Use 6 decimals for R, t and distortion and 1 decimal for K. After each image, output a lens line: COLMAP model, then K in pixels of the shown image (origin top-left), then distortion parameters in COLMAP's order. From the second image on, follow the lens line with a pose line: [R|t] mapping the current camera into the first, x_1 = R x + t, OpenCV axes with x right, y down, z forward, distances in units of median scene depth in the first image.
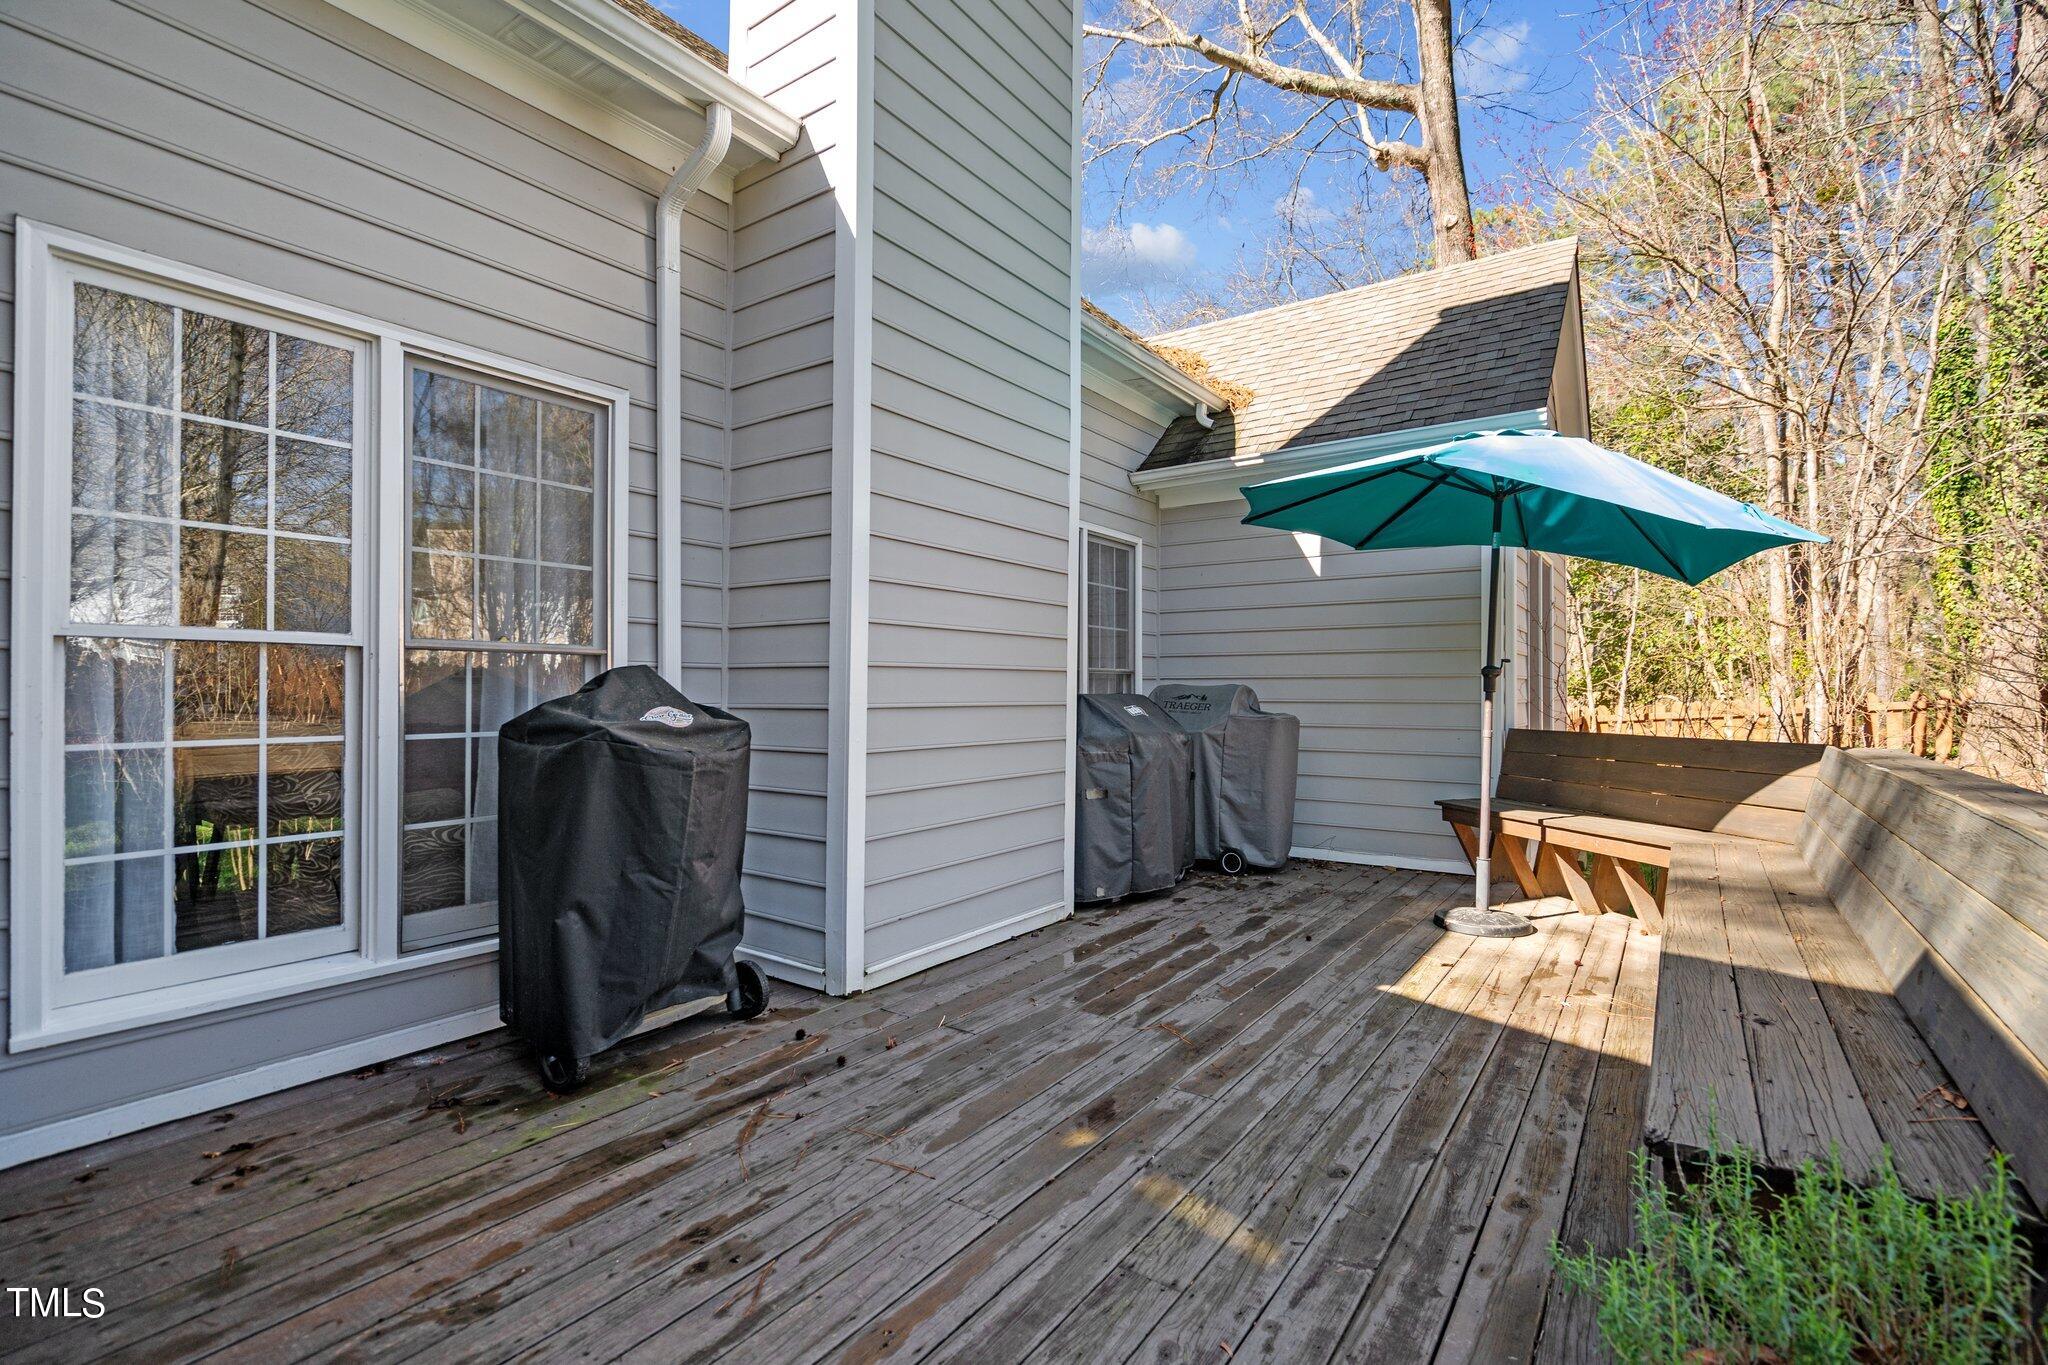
lens RADIAL K [[965.4, 0, 1042.5], [0, 965.4, 679.1], [0, 0, 1]] dist [-0.009657, 0.003324]
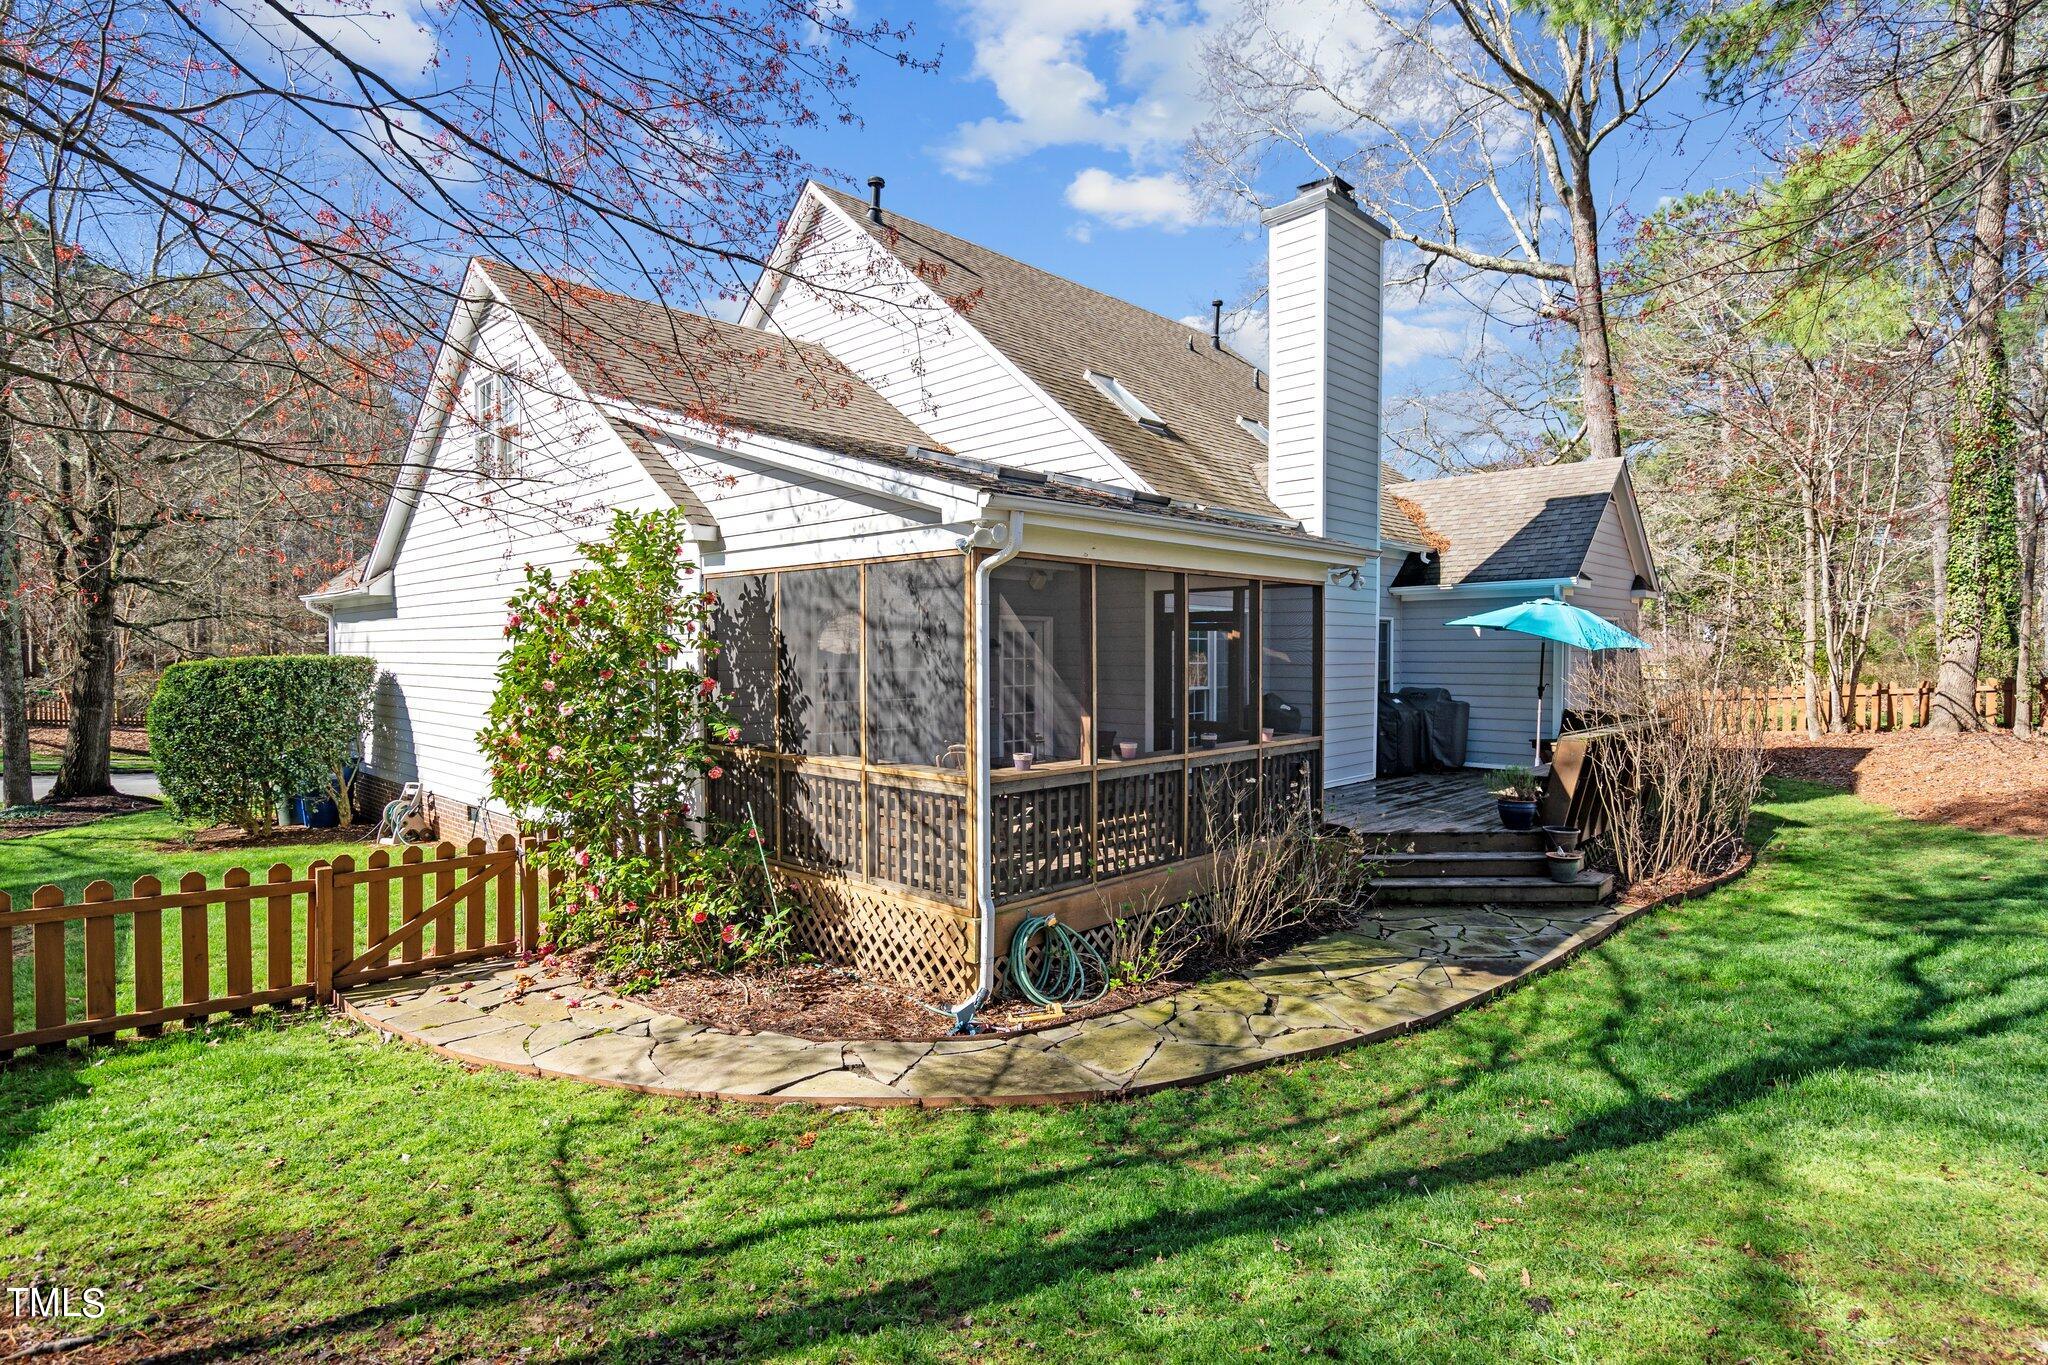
lens RADIAL K [[1007.7, 0, 1064.6], [0, 1007.7, 666.3], [0, 0, 1]] dist [0.009209, 0.000371]
pose [[0.987481, -0.003203, -0.157704, -0.488643], [0.006829, 0.999725, 0.022455, -0.175809], [0.157588, -0.023251, 0.987231, -2.439726]]
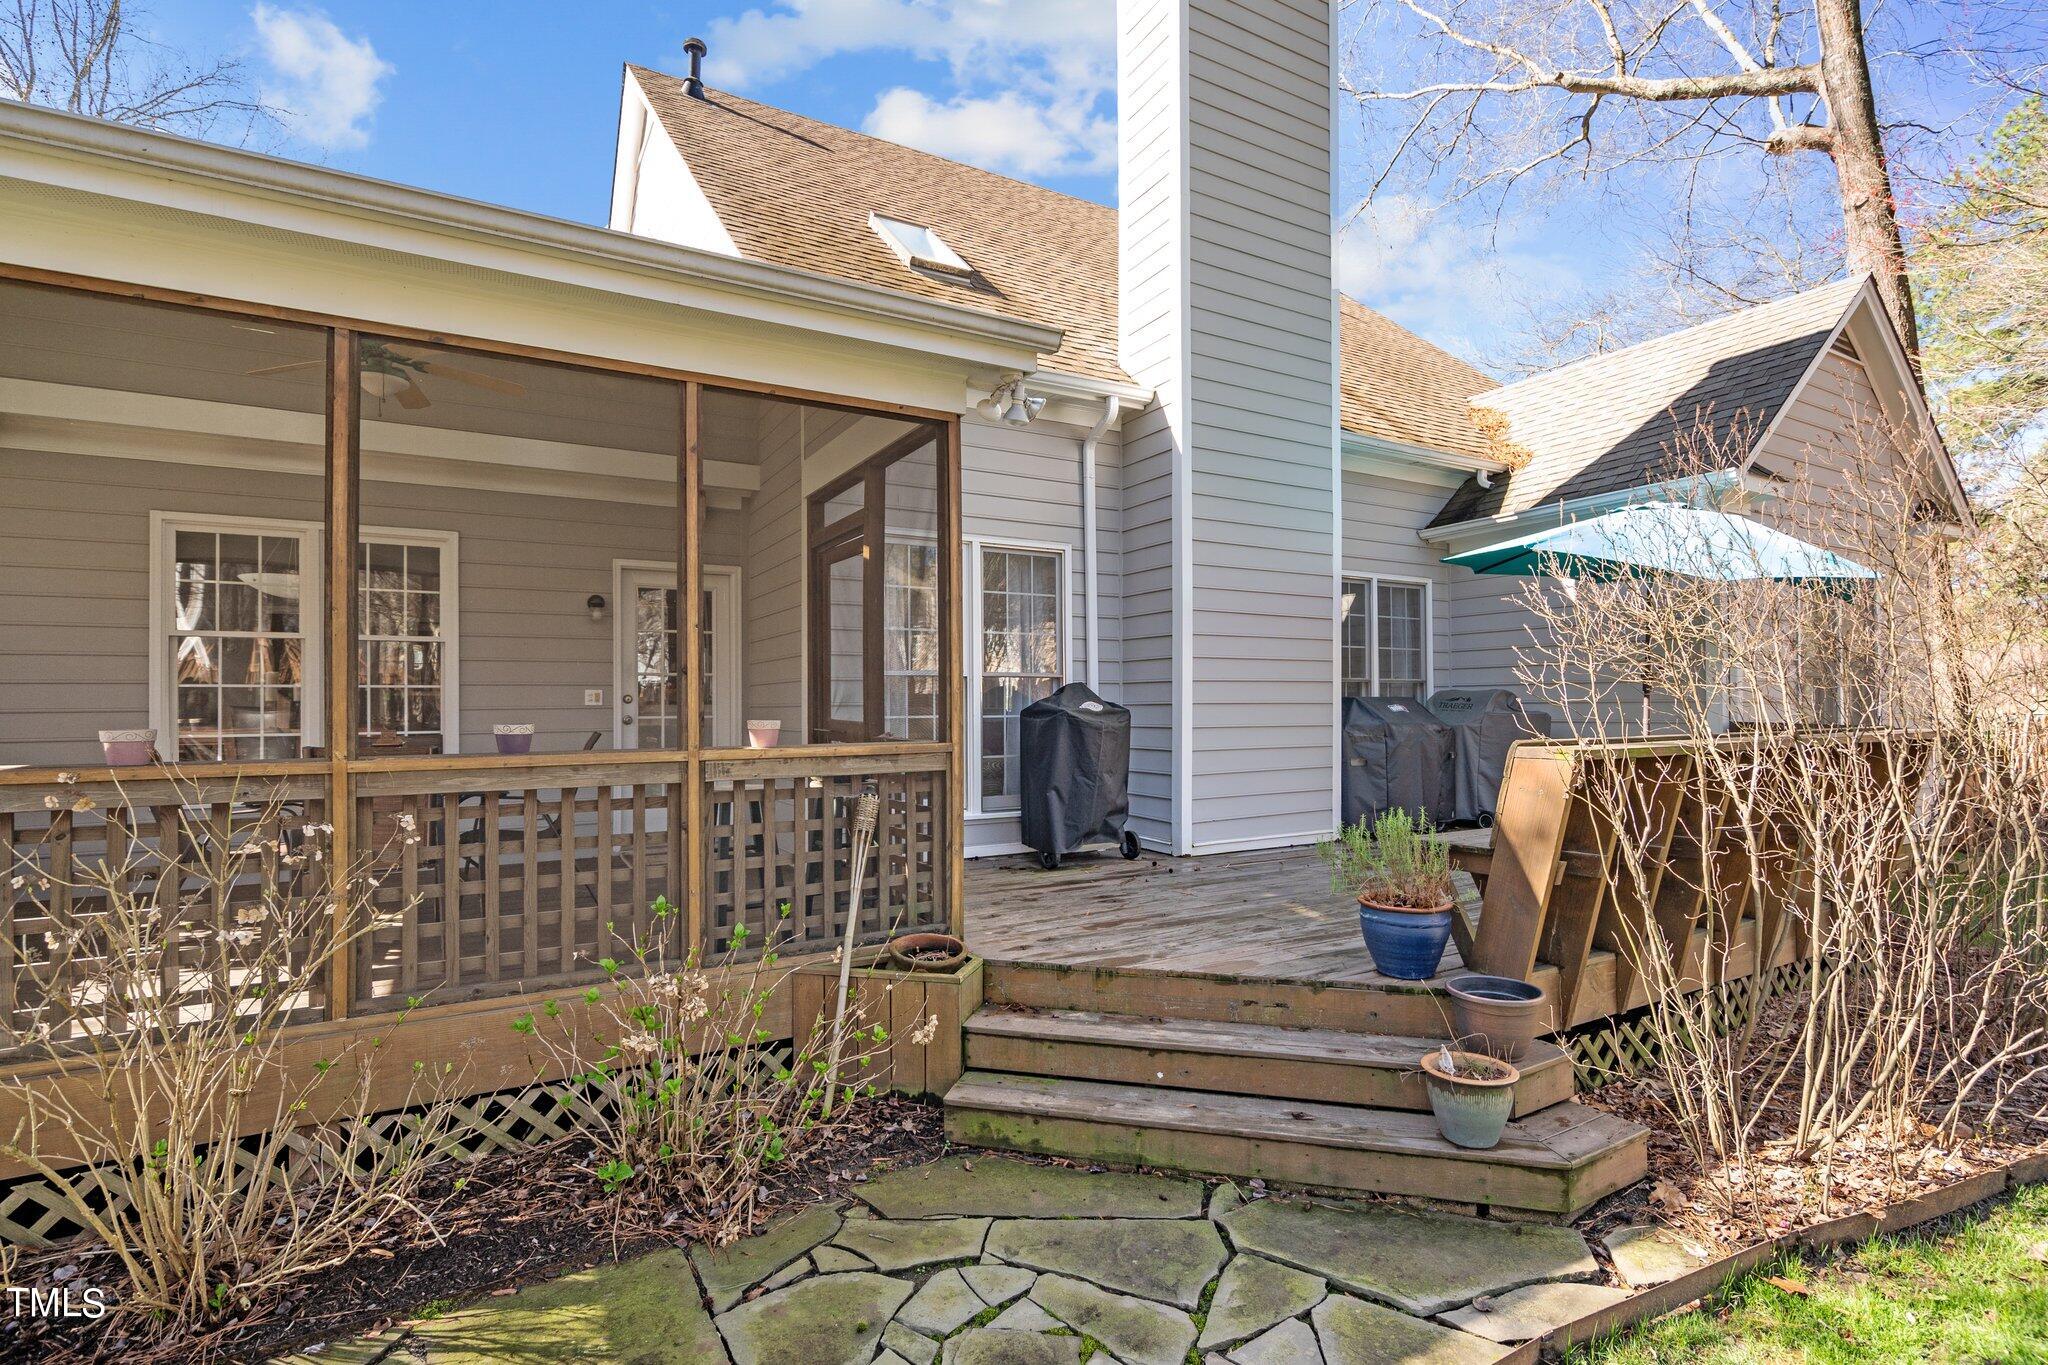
lens RADIAL K [[965.4, 0, 1014.3], [0, 965.4, 696.7], [0, 0, 1]] dist [-0.009657, 0.003324]
pose [[0.896963, -0.011148, -0.441964, 0.323495], [0.012589, 0.999921, 0.000329, 0.011727], [0.441925, -0.005859, 0.897033, -0.796386]]
